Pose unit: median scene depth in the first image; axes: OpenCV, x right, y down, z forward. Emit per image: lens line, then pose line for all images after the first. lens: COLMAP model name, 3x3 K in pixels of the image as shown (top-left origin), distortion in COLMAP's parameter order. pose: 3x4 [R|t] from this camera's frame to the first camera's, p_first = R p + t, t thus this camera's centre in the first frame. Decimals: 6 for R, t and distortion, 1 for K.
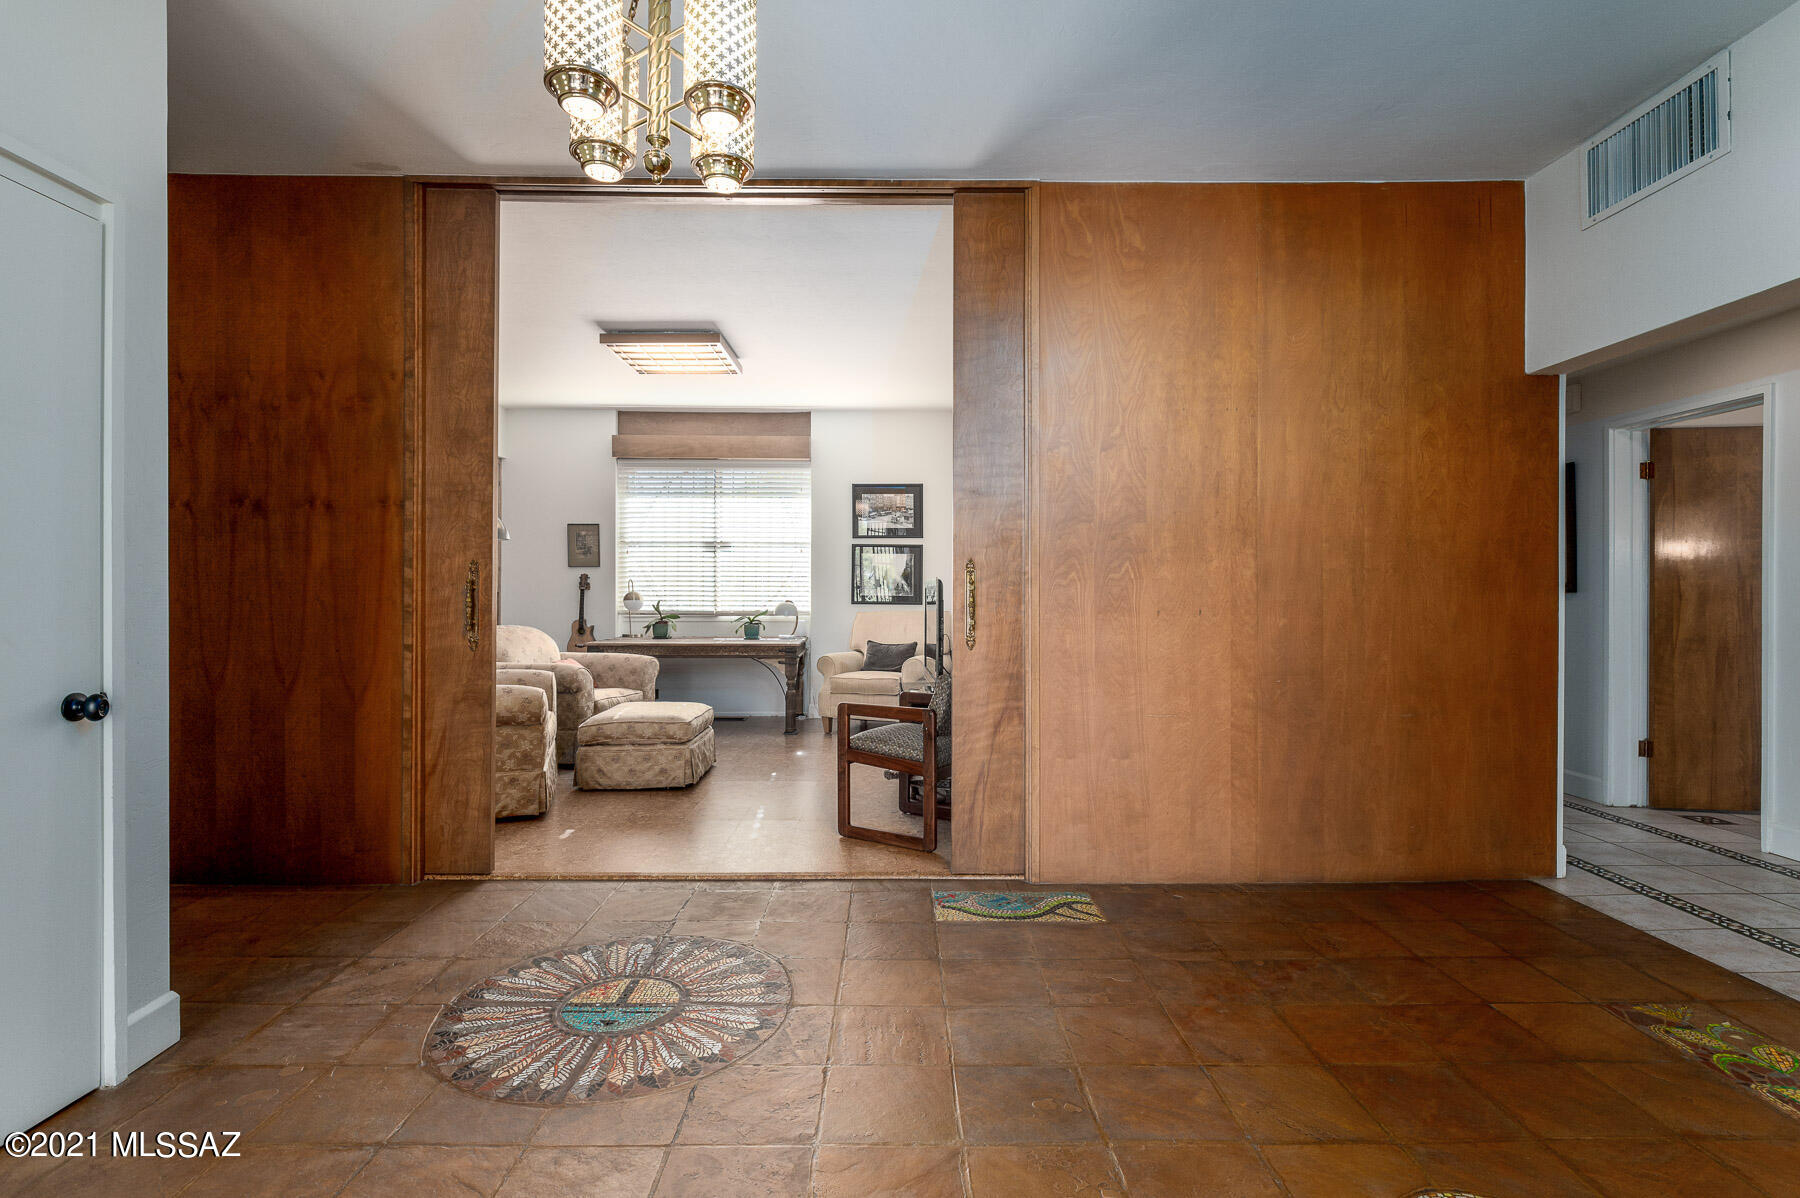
lens RADIAL K [[849.9, 0, 900.0], [0, 849.9, 599.0], [0, 0, 1]] dist [-0.005511, -0.000182]
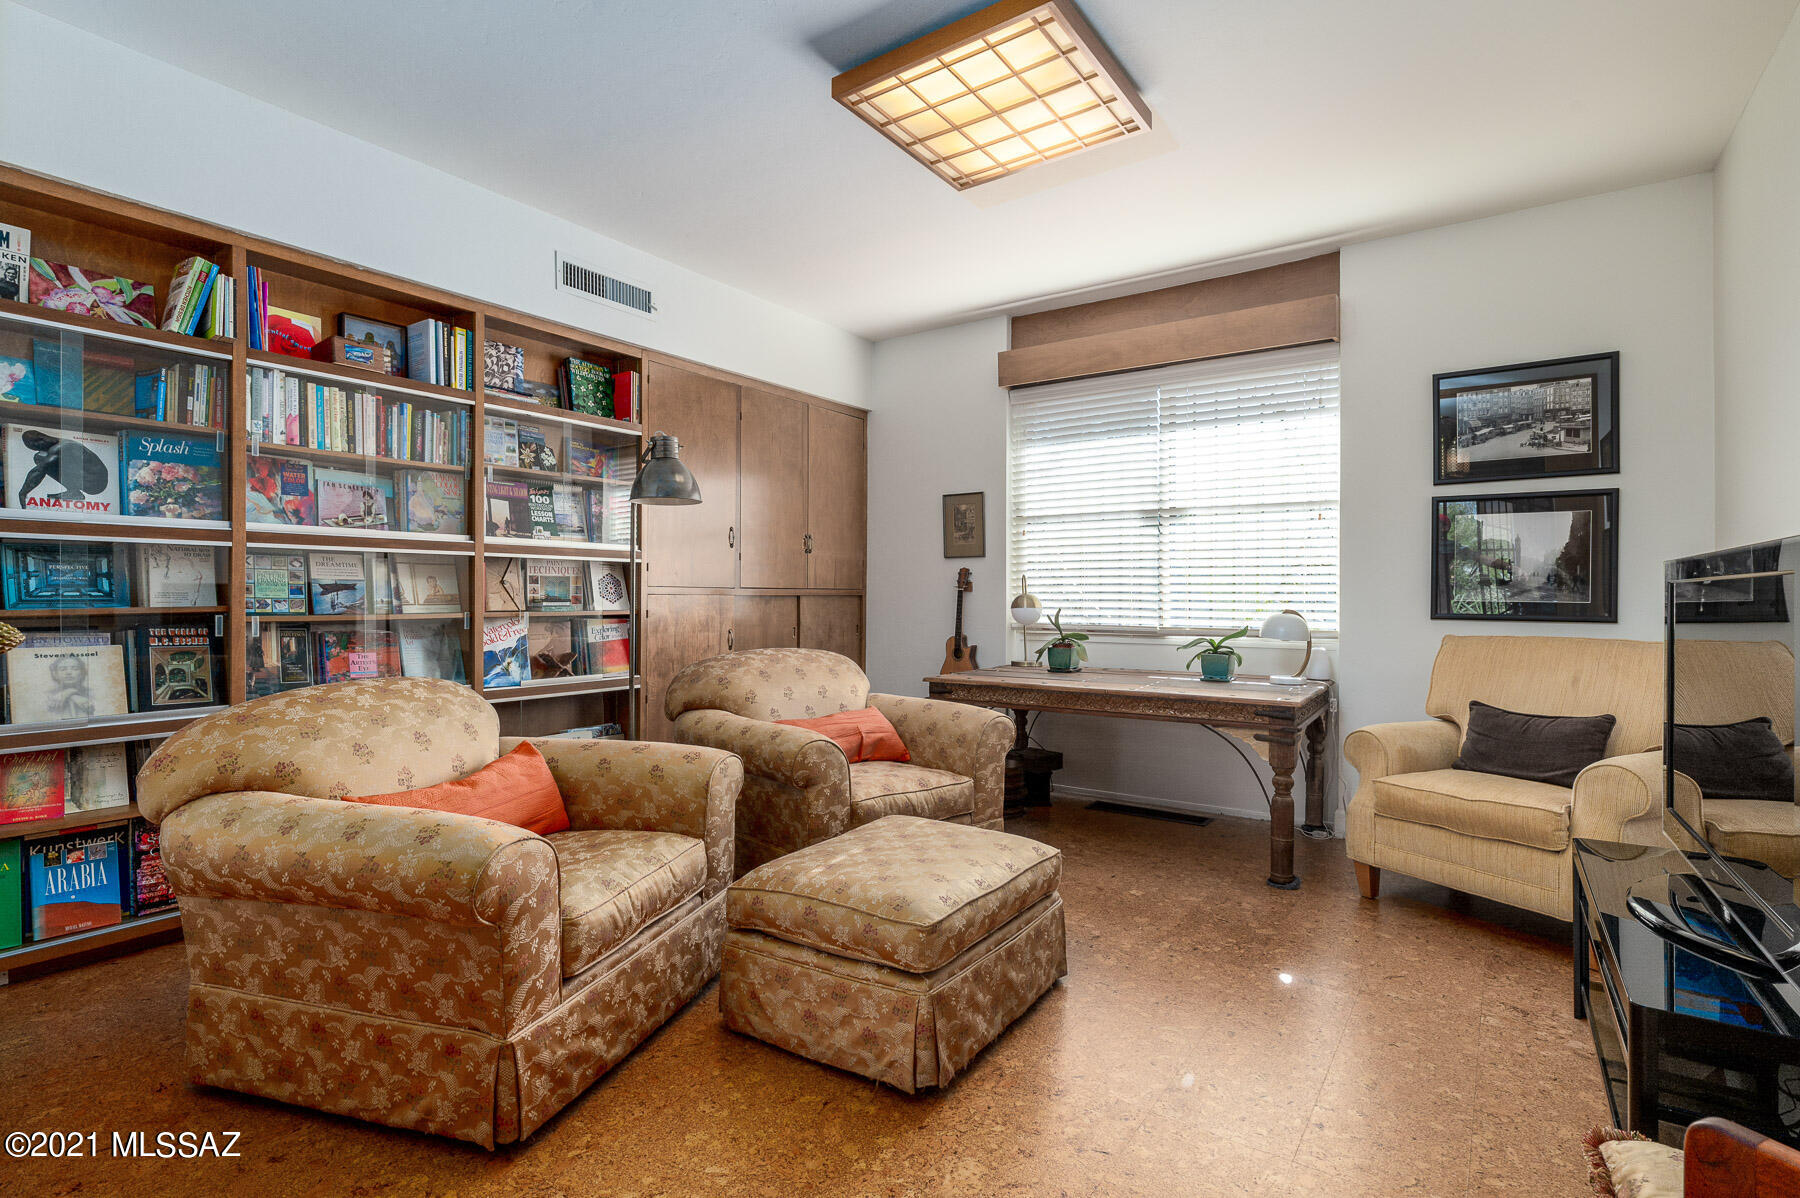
lens RADIAL K [[849.9, 0, 900.0], [0, 849.9, 599.0], [0, 0, 1]] dist [-0.005511, -0.000182]
pose [[0.810667, 0.001338, -0.585505, -0.019312], [-0.002770, 0.999995, -0.001550, -0.003814], [0.585500, 0.002879, 0.810667, 0.431777]]
